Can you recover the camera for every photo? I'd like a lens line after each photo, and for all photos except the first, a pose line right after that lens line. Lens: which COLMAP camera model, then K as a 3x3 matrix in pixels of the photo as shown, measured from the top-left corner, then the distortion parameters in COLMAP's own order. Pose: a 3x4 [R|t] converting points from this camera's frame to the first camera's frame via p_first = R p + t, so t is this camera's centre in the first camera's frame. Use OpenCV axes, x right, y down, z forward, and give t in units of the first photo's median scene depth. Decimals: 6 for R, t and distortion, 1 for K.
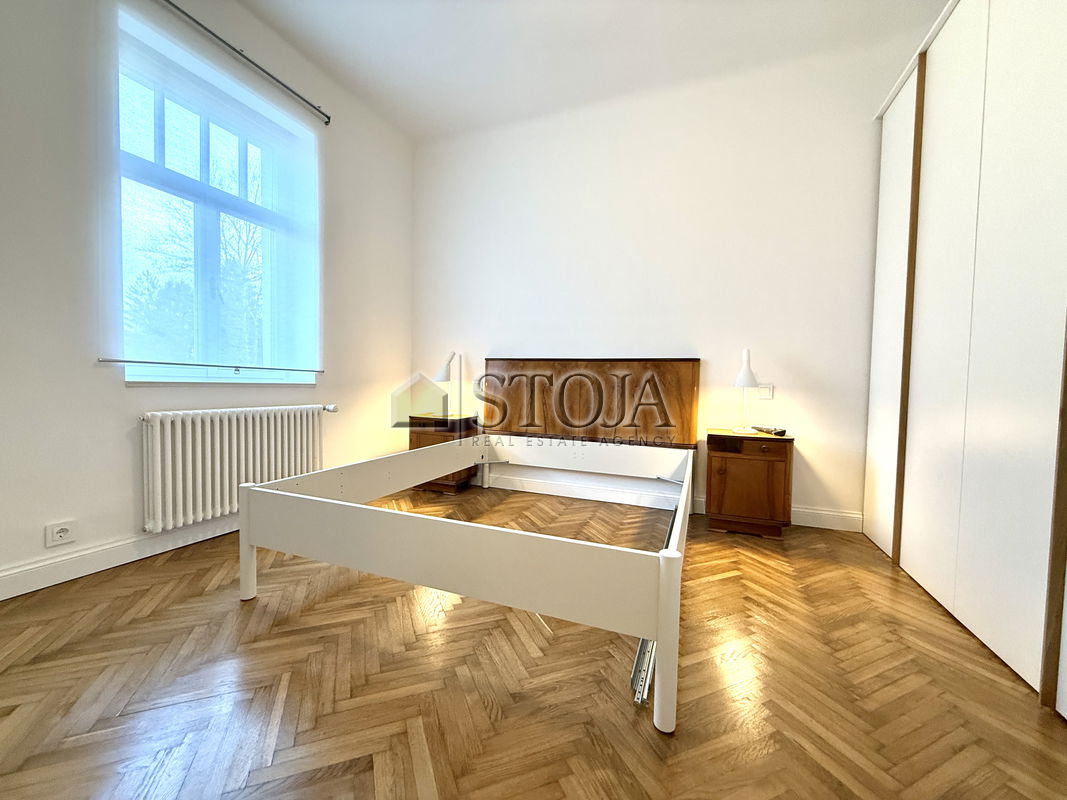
lens RADIAL K [[424.7, 0, 531.4], [0, 424.7, 399.6], [0, 0, 1]] dist [0.000528, 0.000088]
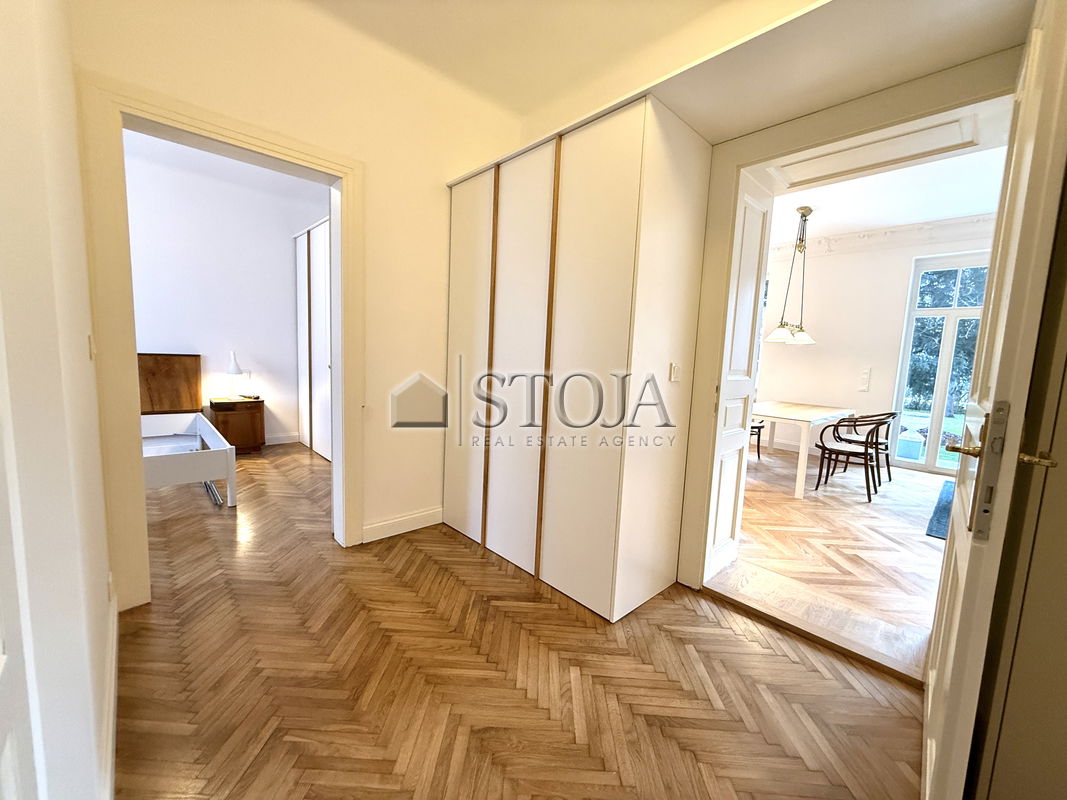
lens RADIAL K [[424.7, 0, 531.4], [0, 424.7, 399.6], [0, 0, 1]] dist [0.000528, 0.000088]
pose [[0.415826, -0.097395, 0.904214, -0.588780], [-0.003790, 0.994055, 0.108815, -0.118643], [-0.909436, -0.048675, 0.412984, -0.855363]]
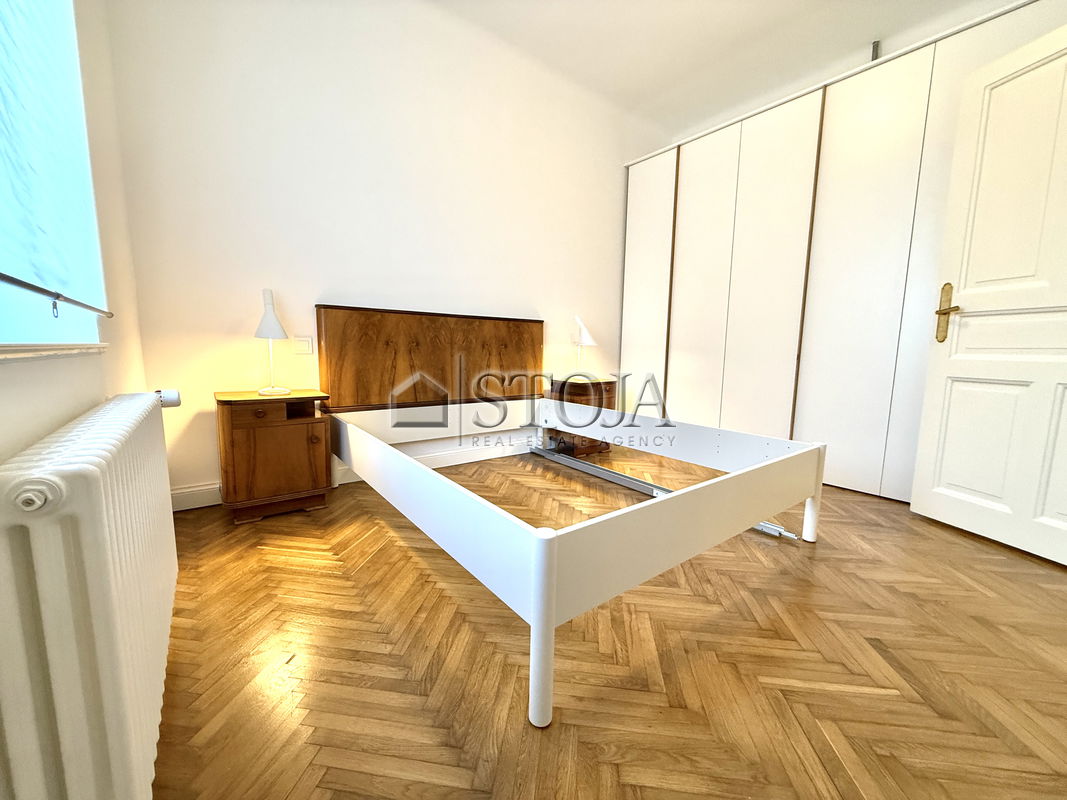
lens RADIAL K [[424.7, 0, 531.4], [0, 424.7, 399.6], [0, 0, 1]] dist [0.000528, 0.000088]
pose [[0.503922, -0.118142, 0.855631, -0.722311], [0.024952, 0.992179, 0.122301, -0.027017], [-0.863389, -0.040280, 0.502929, 0.473559]]
